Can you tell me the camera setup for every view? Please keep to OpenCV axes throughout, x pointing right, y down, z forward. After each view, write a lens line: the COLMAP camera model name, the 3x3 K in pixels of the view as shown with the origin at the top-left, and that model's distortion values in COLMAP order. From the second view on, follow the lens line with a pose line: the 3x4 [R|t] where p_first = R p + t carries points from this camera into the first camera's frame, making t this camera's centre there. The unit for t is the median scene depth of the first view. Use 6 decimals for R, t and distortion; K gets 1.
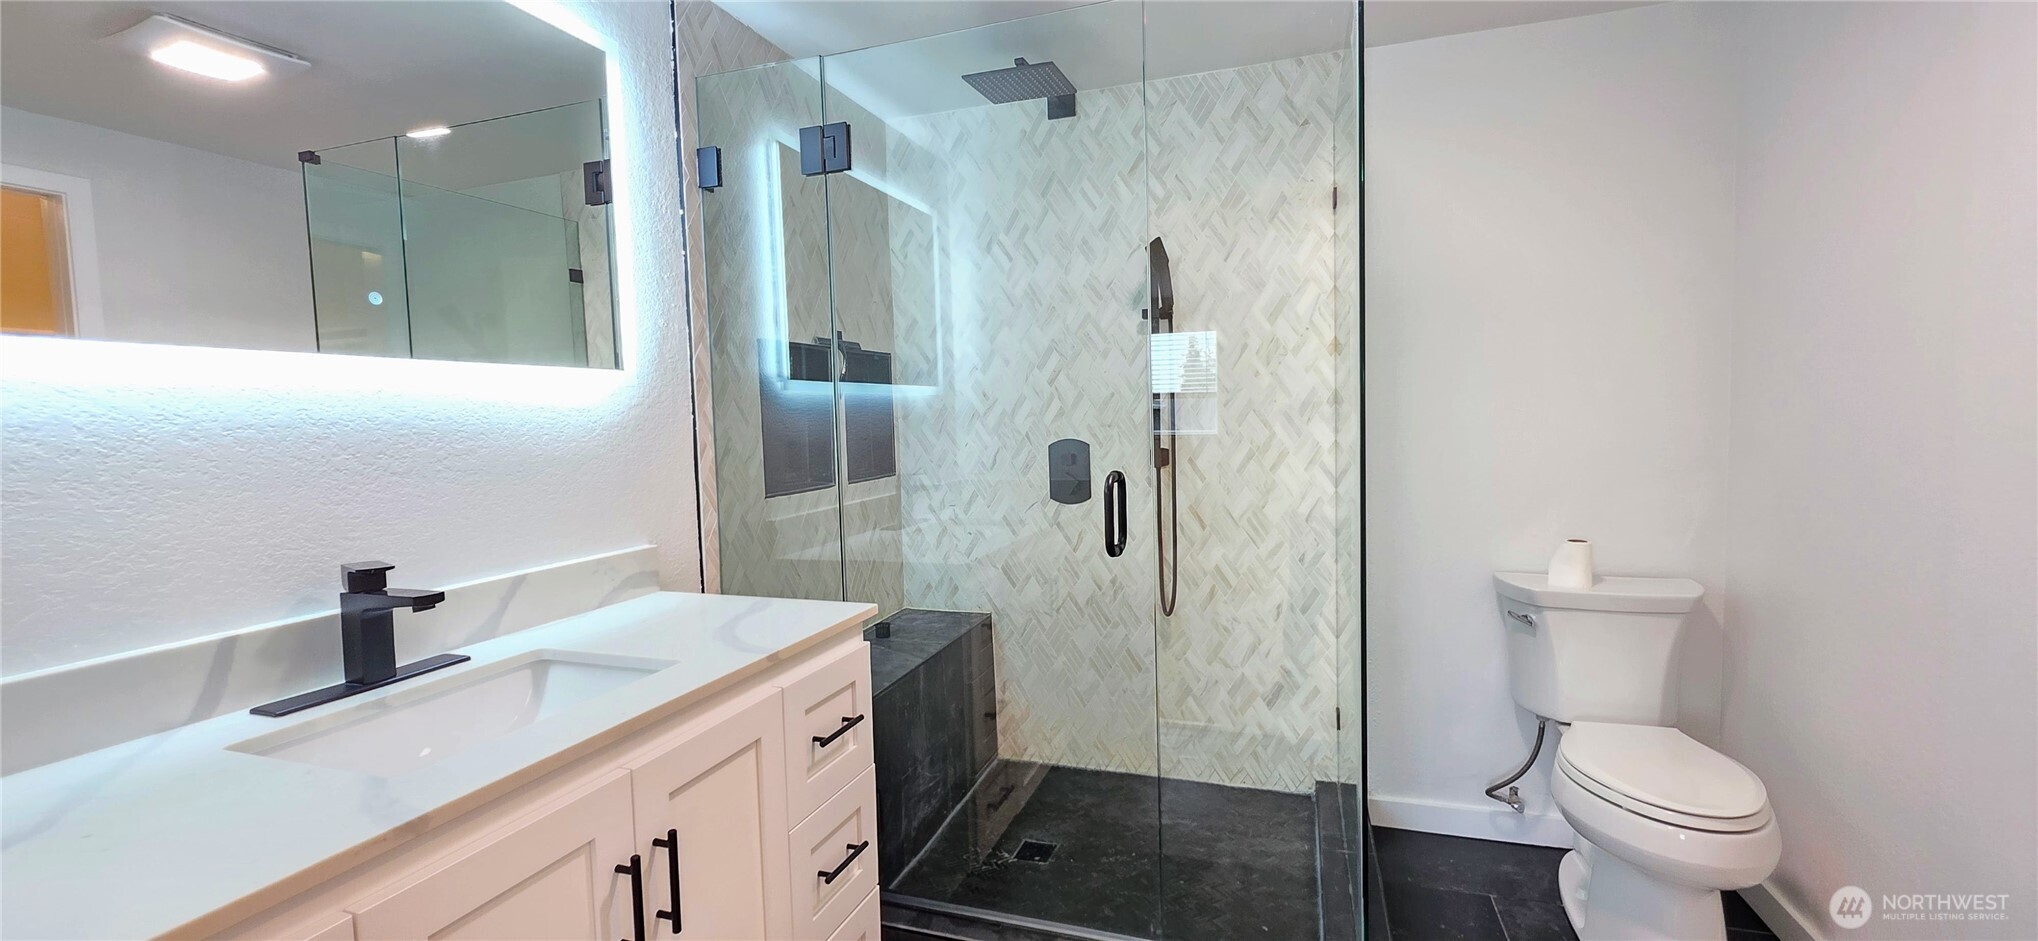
lens RADIAL K [[813.9, 0, 1039.3], [0, 813.9, 465.8], [0, 0, 1]] dist [-0.001707, -0.000027]
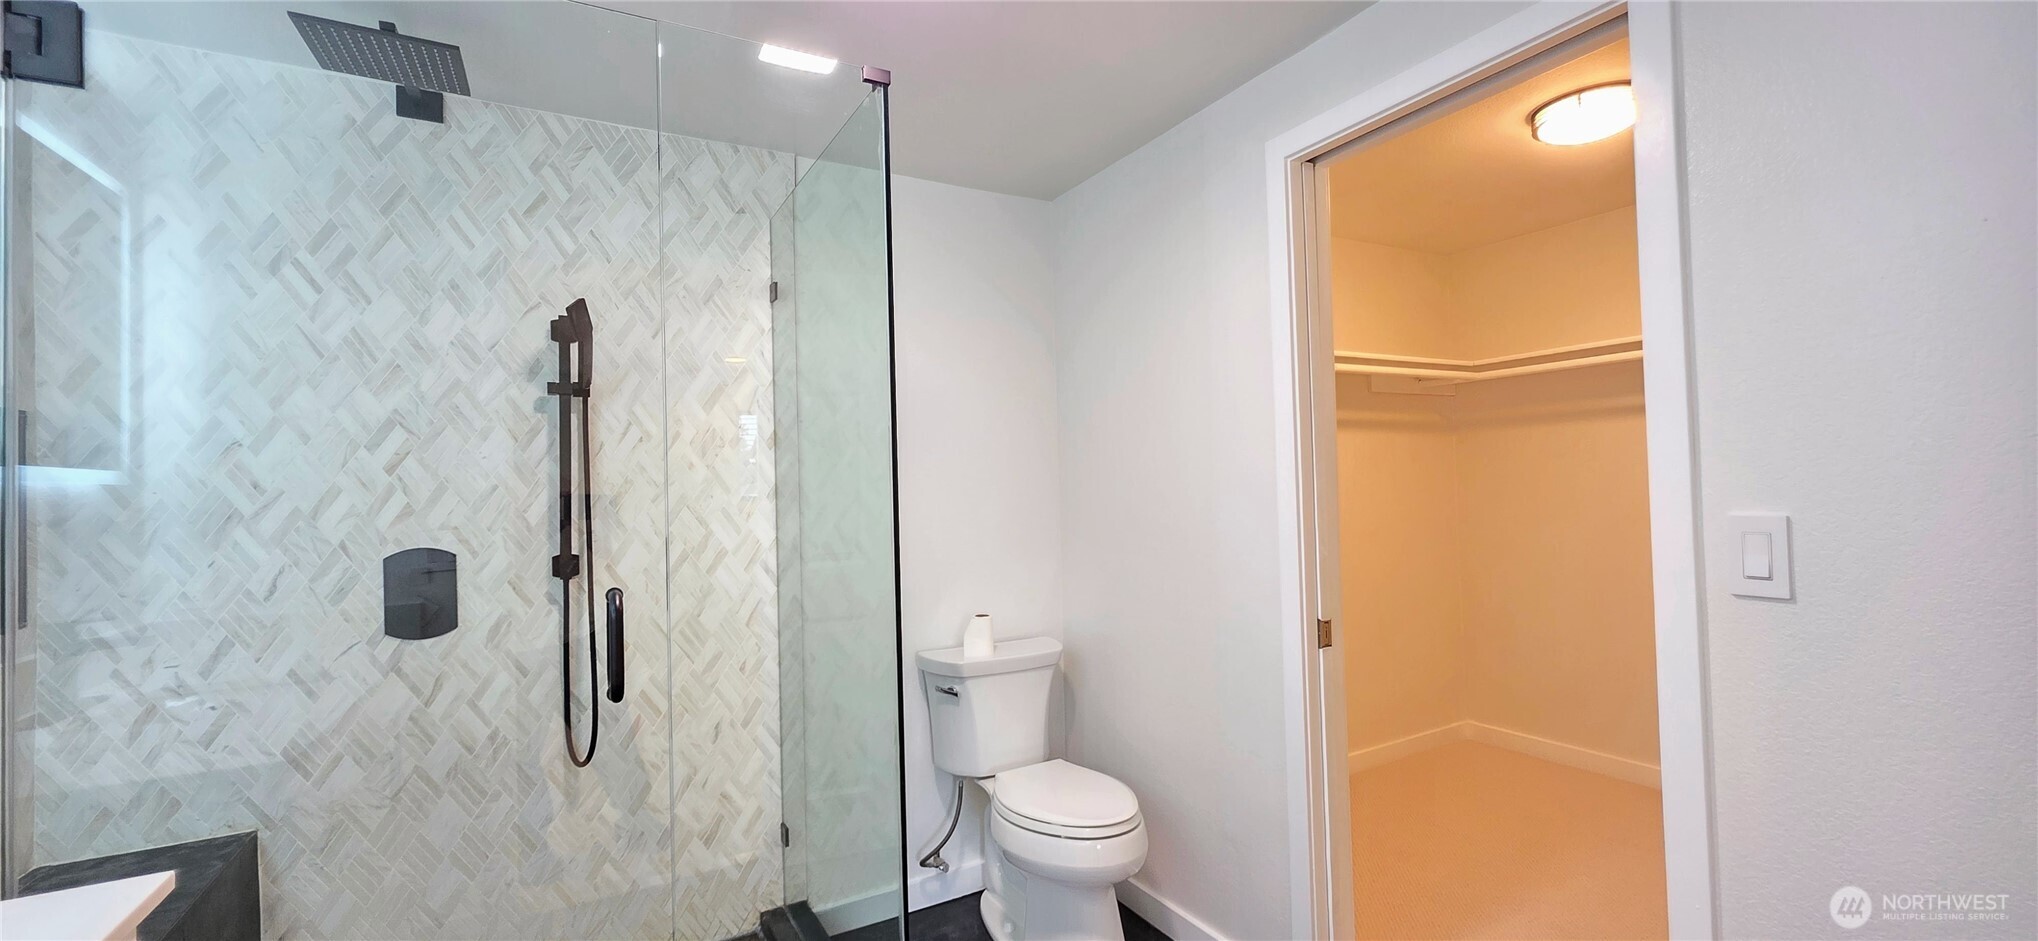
lens RADIAL K [[813.9, 0, 1026.6], [0, 813.9, 465.6], [0, 0, 1]] dist [-0.001707, -0.000027]
pose [[0.672749, 0.028946, 0.739304, -0.142259], [0.054855, 0.994533, -0.088855, -0.012700], [-0.737834, 0.100332, 0.667484, 0.119570]]
